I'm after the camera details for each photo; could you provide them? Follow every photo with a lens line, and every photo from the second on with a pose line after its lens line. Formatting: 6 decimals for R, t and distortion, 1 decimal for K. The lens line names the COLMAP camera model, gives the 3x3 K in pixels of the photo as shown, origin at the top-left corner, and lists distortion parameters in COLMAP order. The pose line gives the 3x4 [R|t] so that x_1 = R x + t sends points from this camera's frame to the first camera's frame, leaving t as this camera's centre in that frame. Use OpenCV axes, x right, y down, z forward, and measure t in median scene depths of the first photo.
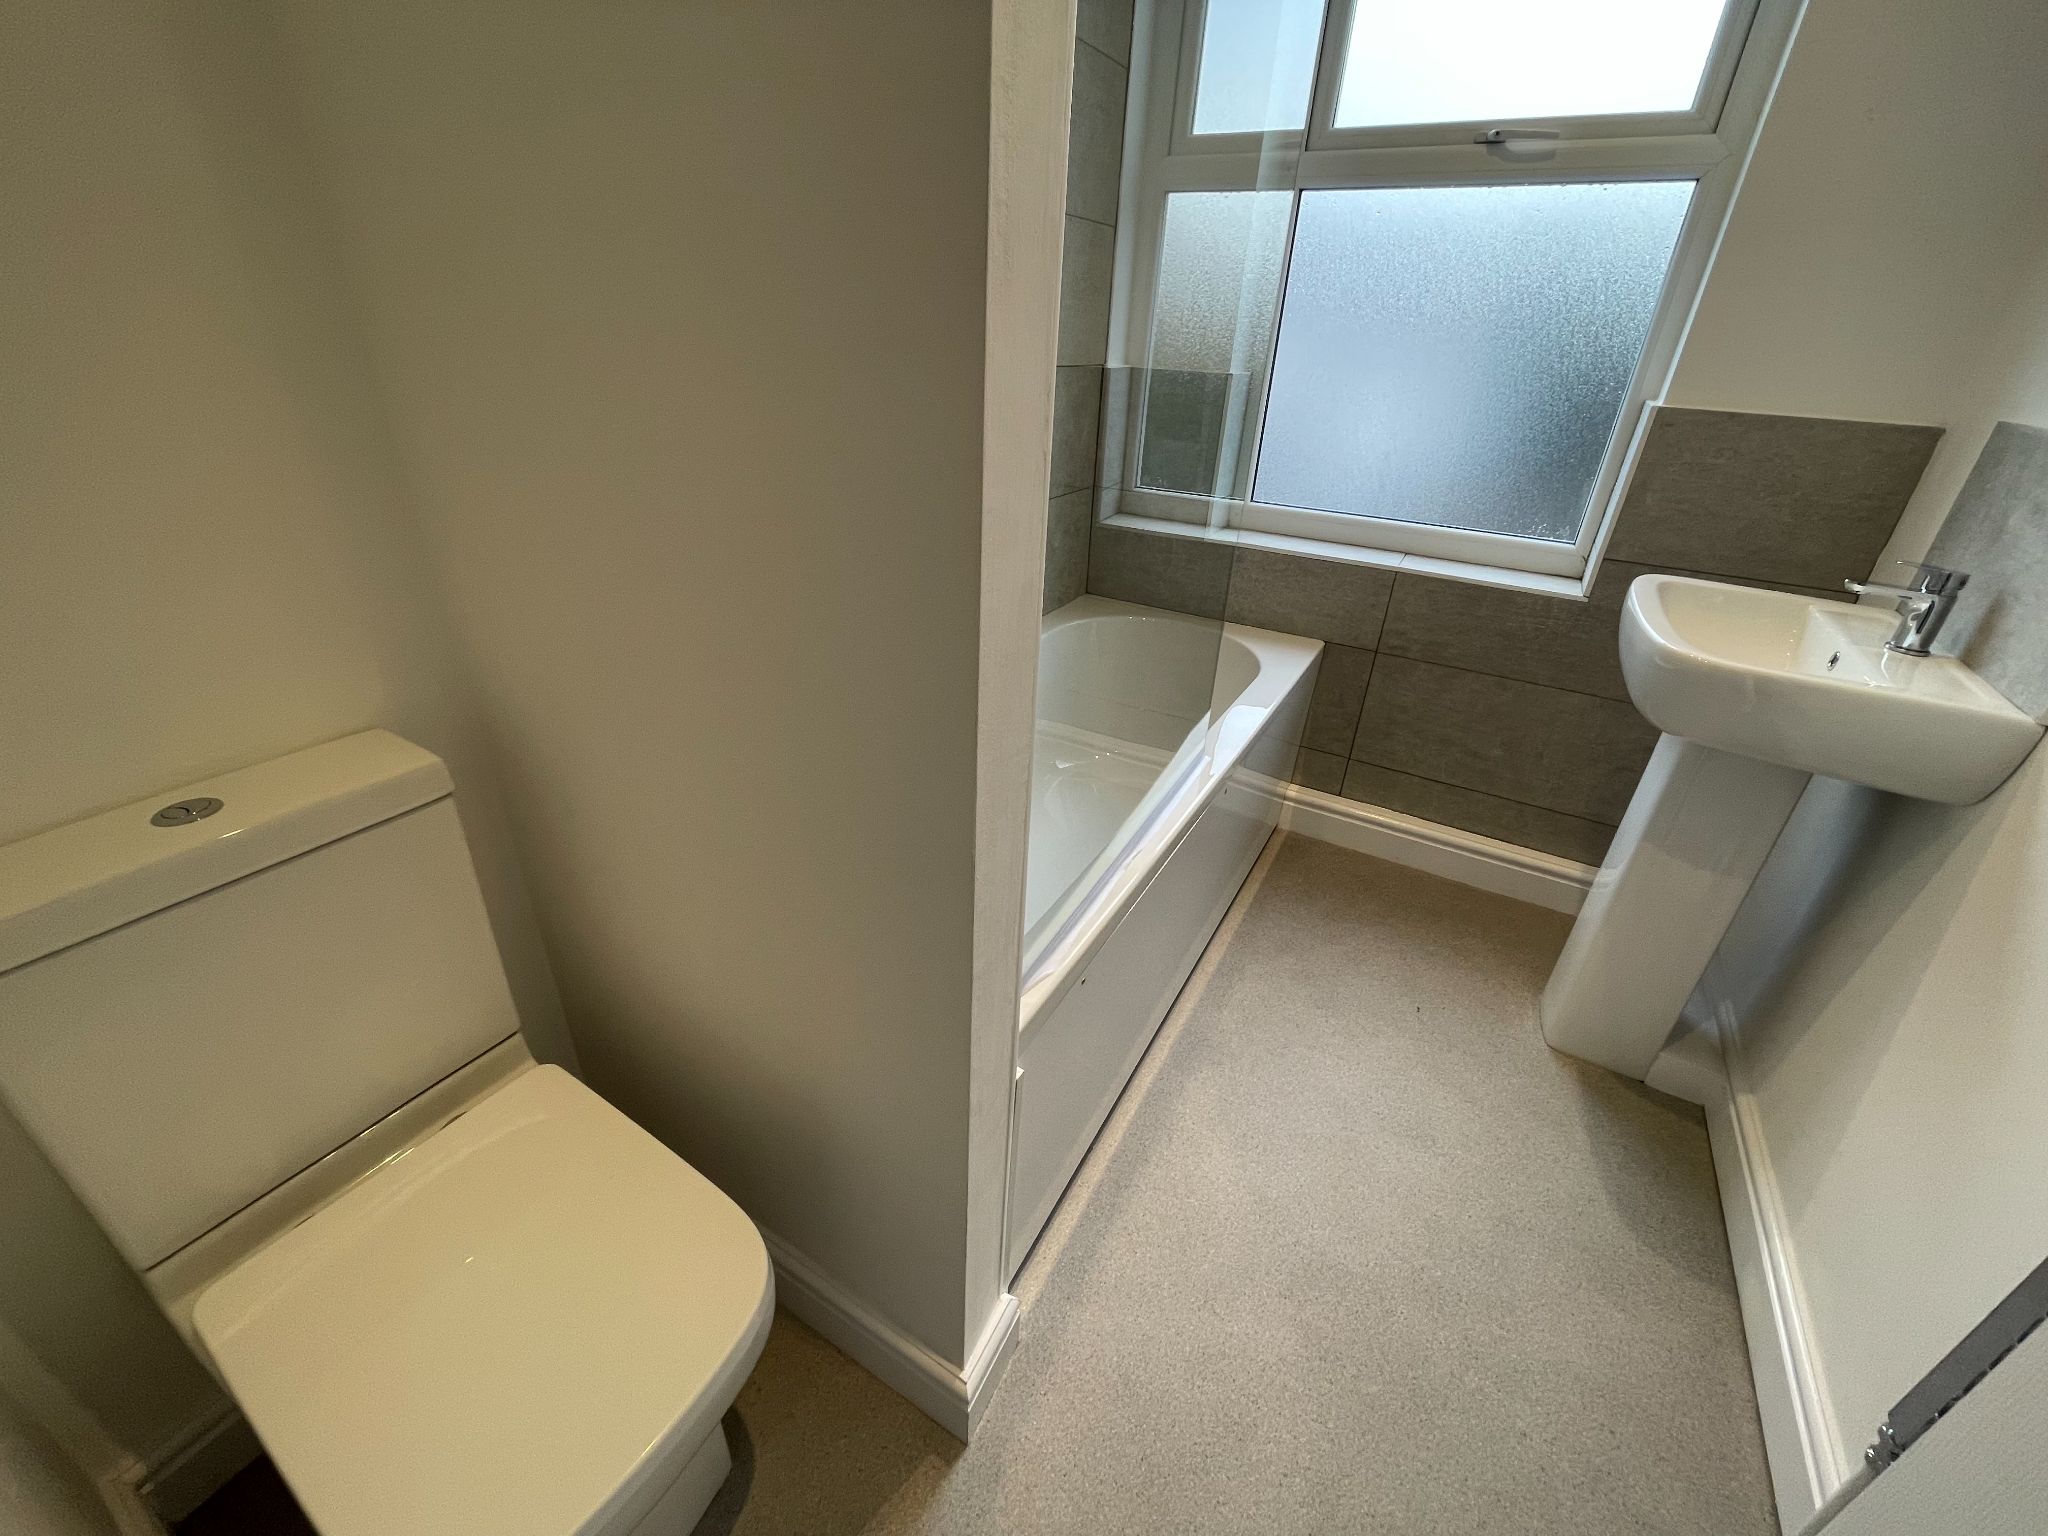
lens RADIAL K [[824.4, 0, 1020.7], [0, 824.4, 763.6], [0, 0, 1]] dist [-0.004442, 0.000401]
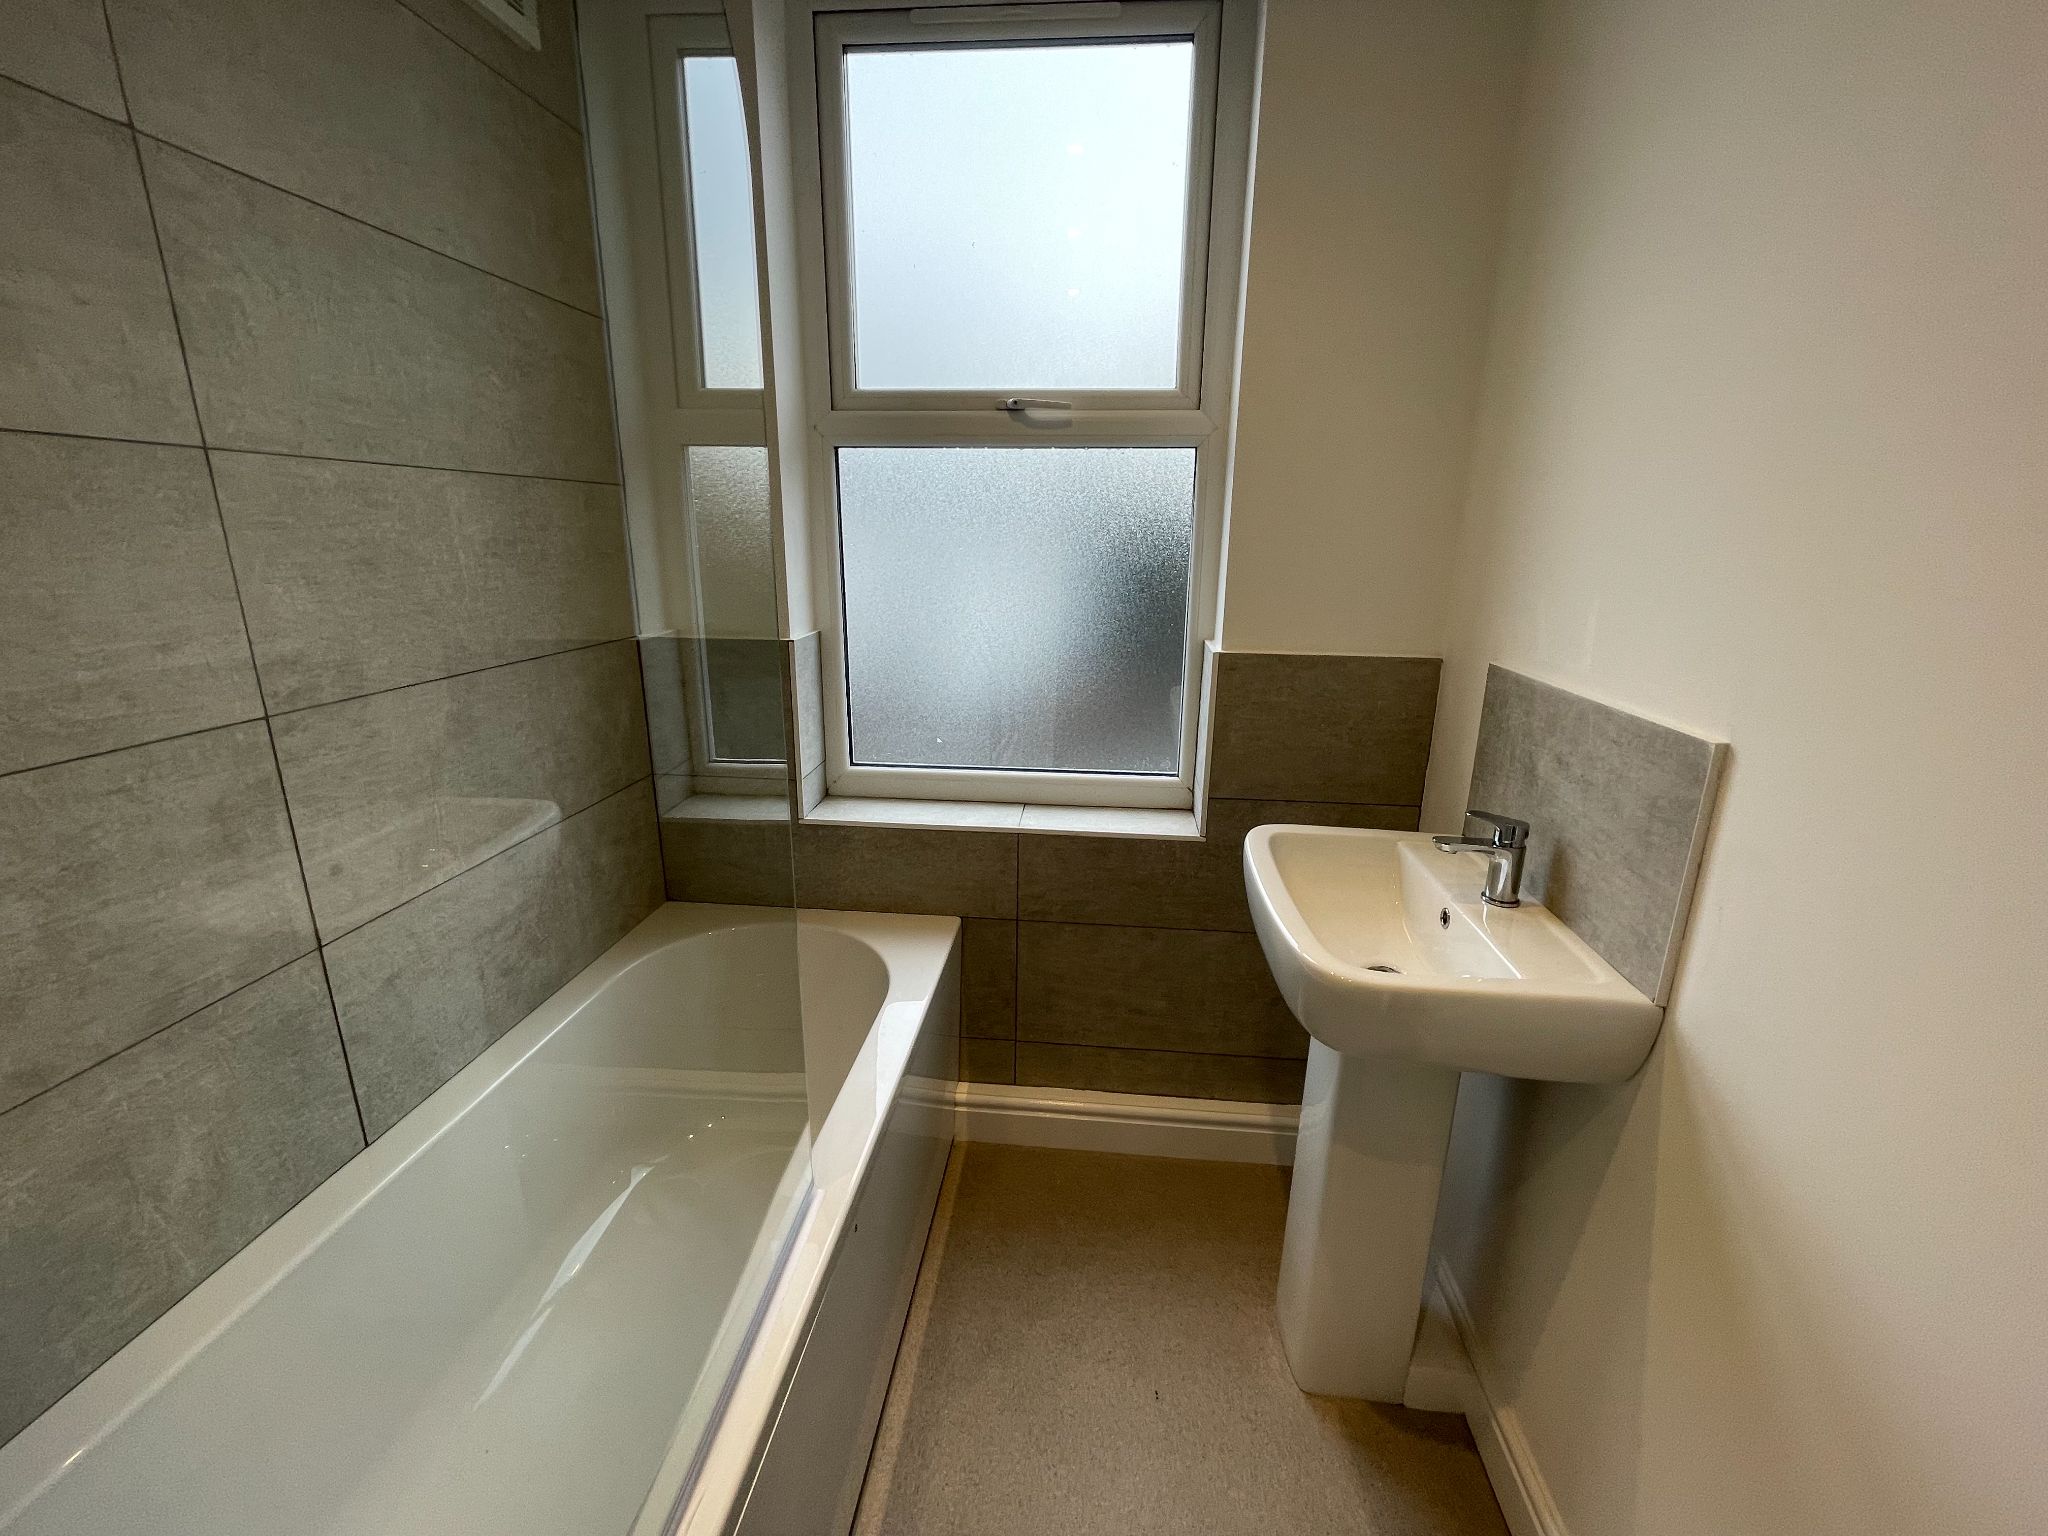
lens RADIAL K [[824.4, 0, 1022.0], [0, 824.4, 773.3], [0, 0, 1]] dist [-0.004442, 0.000401]
pose [[0.912360, -0.139651, 0.384835, 0.126649], [0.212982, 0.964706, -0.154857, -0.159414], [-0.349626, 0.223249, 0.909902, 0.170467]]
